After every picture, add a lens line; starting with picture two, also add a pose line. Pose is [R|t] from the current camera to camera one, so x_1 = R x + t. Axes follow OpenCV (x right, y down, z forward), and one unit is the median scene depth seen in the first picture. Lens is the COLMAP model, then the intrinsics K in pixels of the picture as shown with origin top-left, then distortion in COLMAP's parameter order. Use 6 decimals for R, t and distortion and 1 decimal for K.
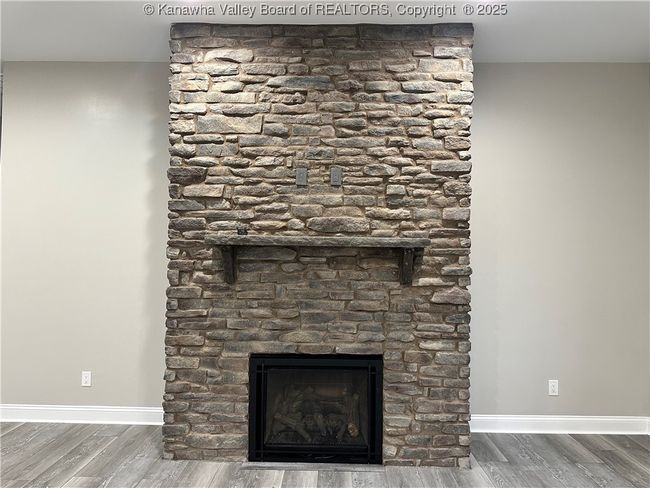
lens RADIAL K [[451.5, 0, 327.4], [0, 451.5, 241.1], [0, 0, 1]] dist [0.058325, -0.053250]
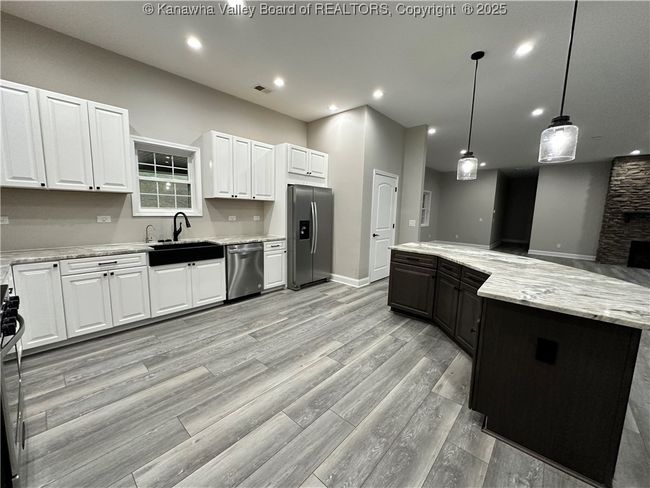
lens RADIAL K [[258.9, 0, 325.9], [0, 258.9, 241.7], [0, 0, 1]] dist [0.002197, 0.000084]
pose [[0.757026, 0.091889, -0.646891, -0.725549], [-0.010416, 0.991633, 0.128670, -0.007188], [0.653301, -0.090669, 0.751649, -2.445205]]
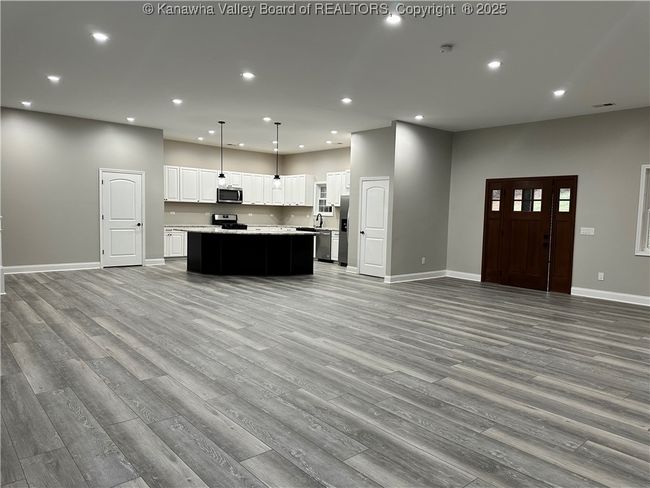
lens RADIAL K [[451.5, 0, 328.4], [0, 451.5, 241.7], [0, 0, 1]] dist [0.058325, -0.053250]
pose [[-0.740838, 0.015786, -0.671498, 0.721438], [-0.024150, 0.998451, 0.050117, 0.061775], [0.671249, 0.053345, -0.739310, 0.981032]]
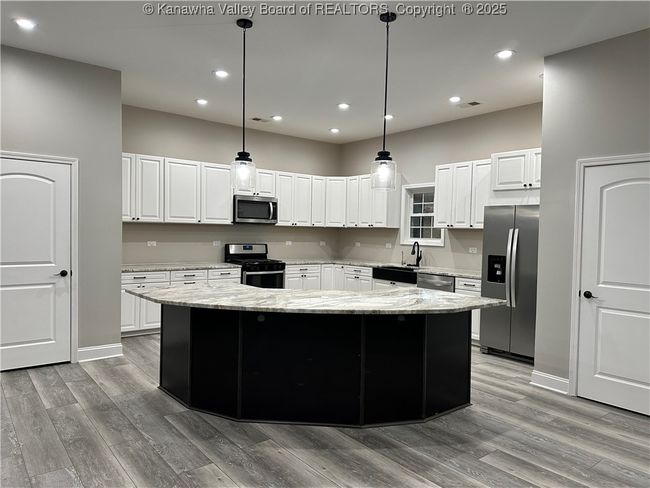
lens RADIAL K [[451.5, 0, 323.5], [0, 451.5, 246.4], [0, 0, 1]] dist [0.058325, -0.053250]
pose [[-0.771020, -0.001112, -0.636810, -0.148956], [-0.017527, 0.999657, 0.019475, 0.003879], [0.636570, 0.026177, -0.770775, -0.618446]]
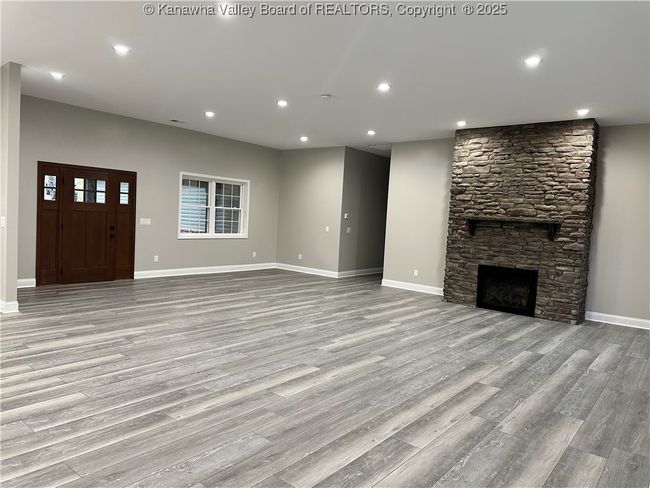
lens RADIAL K [[451.5, 0, 320.8], [0, 451.5, 244.2], [0, 0, 1]] dist [0.058325, -0.053250]
pose [[0.778198, 0.068460, -0.624276, 0.684983], [-0.035173, 0.997232, 0.065514, 0.009165], [0.627033, -0.029026, 0.778452, -1.428679]]
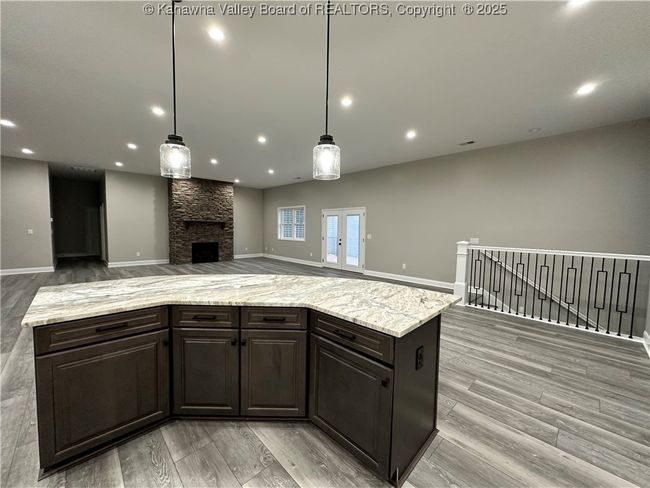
lens RADIAL K [[258.9, 0, 324.0], [0, 258.9, 245.1], [0, 0, 1]] dist [0.002197, 0.000084]
pose [[0.709732, -0.047901, 0.702841, -1.158786], [-0.020058, 0.995907, 0.088129, -0.014517], [-0.704186, -0.076646, 0.705866, -2.079540]]
